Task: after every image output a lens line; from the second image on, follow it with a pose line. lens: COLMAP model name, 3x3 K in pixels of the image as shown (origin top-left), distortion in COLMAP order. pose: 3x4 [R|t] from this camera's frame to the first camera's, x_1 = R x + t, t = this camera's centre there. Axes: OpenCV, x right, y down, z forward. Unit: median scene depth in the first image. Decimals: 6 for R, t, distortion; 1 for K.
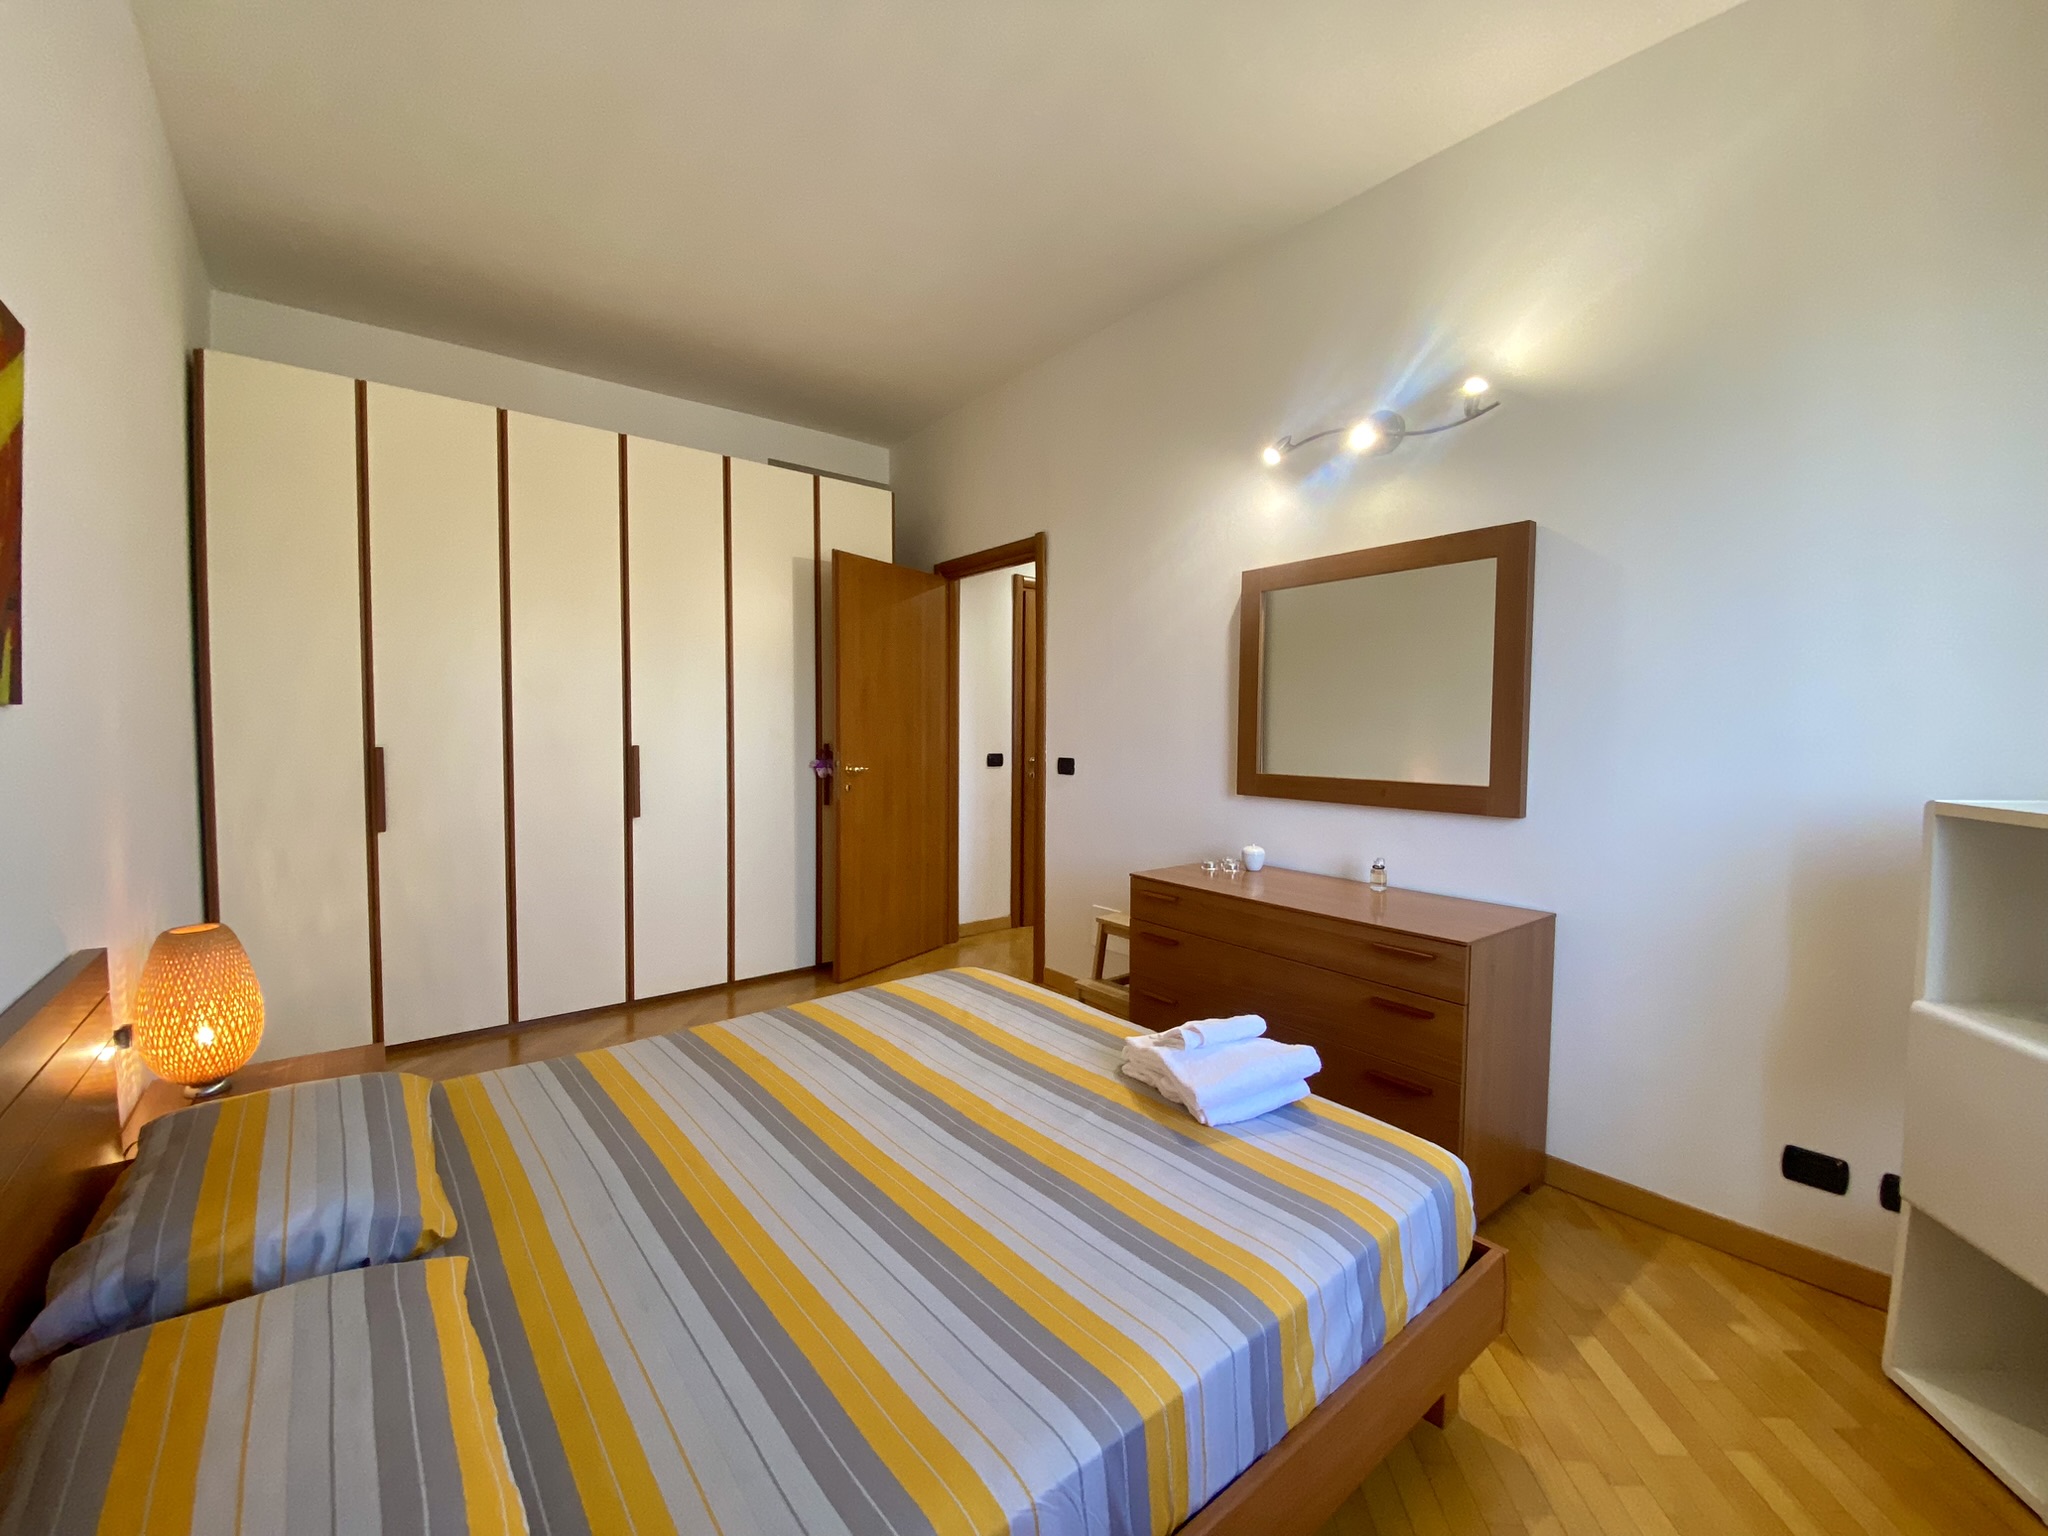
lens RADIAL K [[823.2, 0, 1022.3], [0, 823.2, 763.0], [0, 0, 1]] dist [0.021544, -0.021653]
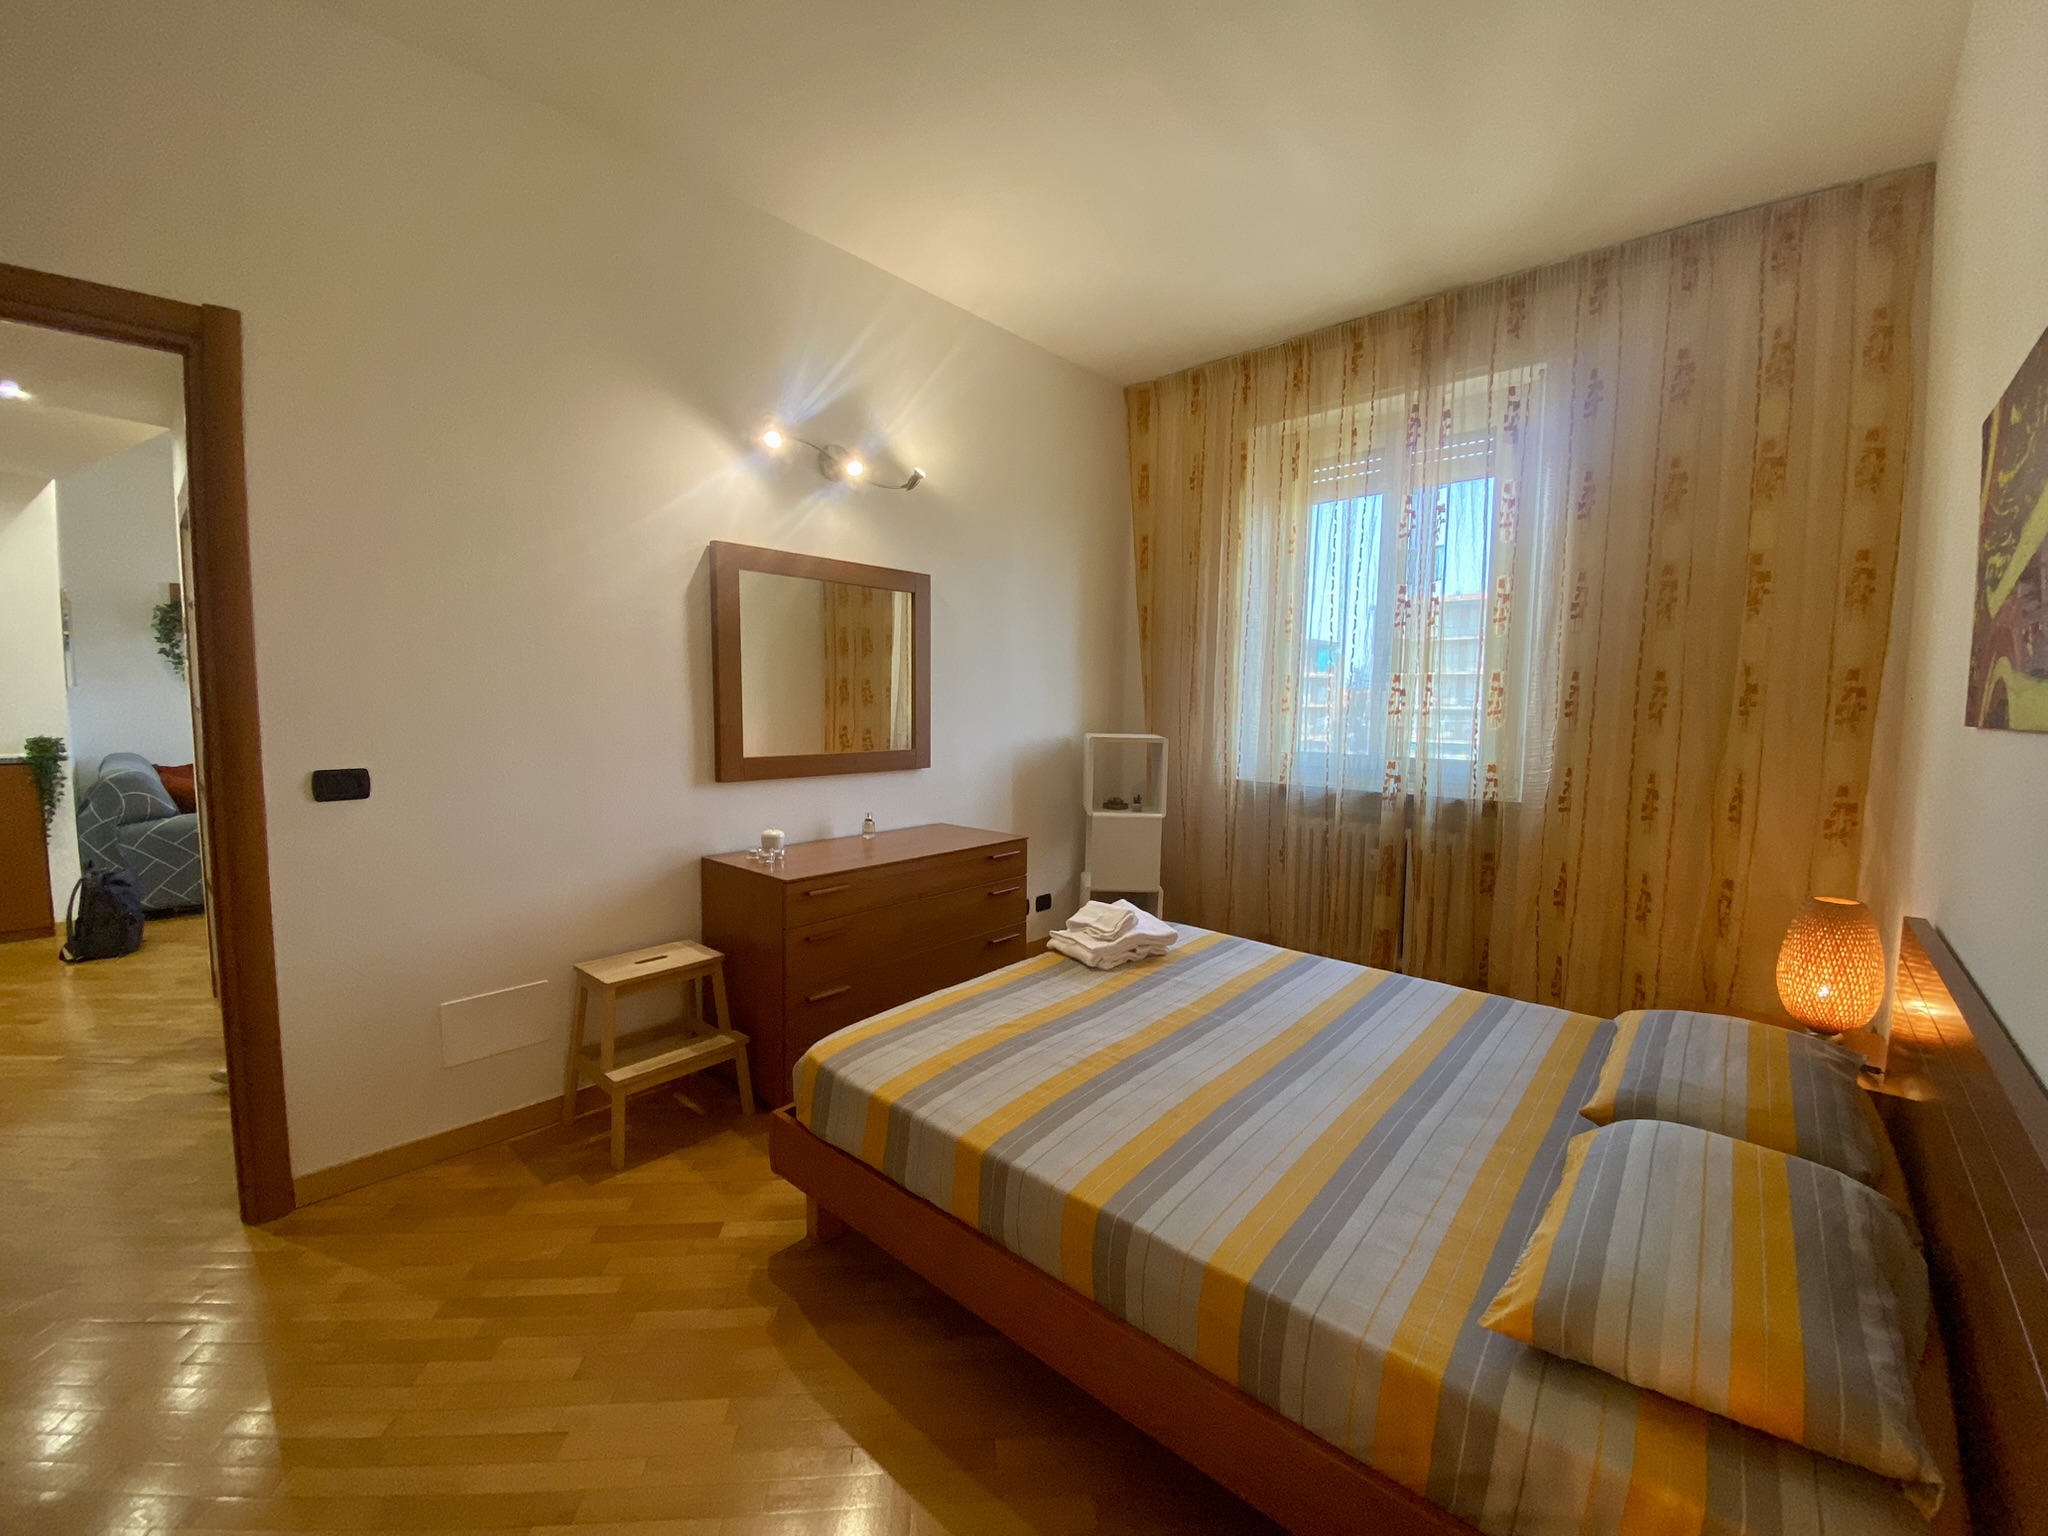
lens RADIAL K [[823.2, 0, 1022.3], [0, 823.2, 763.0], [0, 0, 1]] dist [0.021544, -0.021653]
pose [[-0.172172, -0.088394, 0.981093, -0.941931], [0.029732, 0.995046, 0.094868, -0.082756], [-0.984618, 0.045504, -0.168690, 1.089650]]
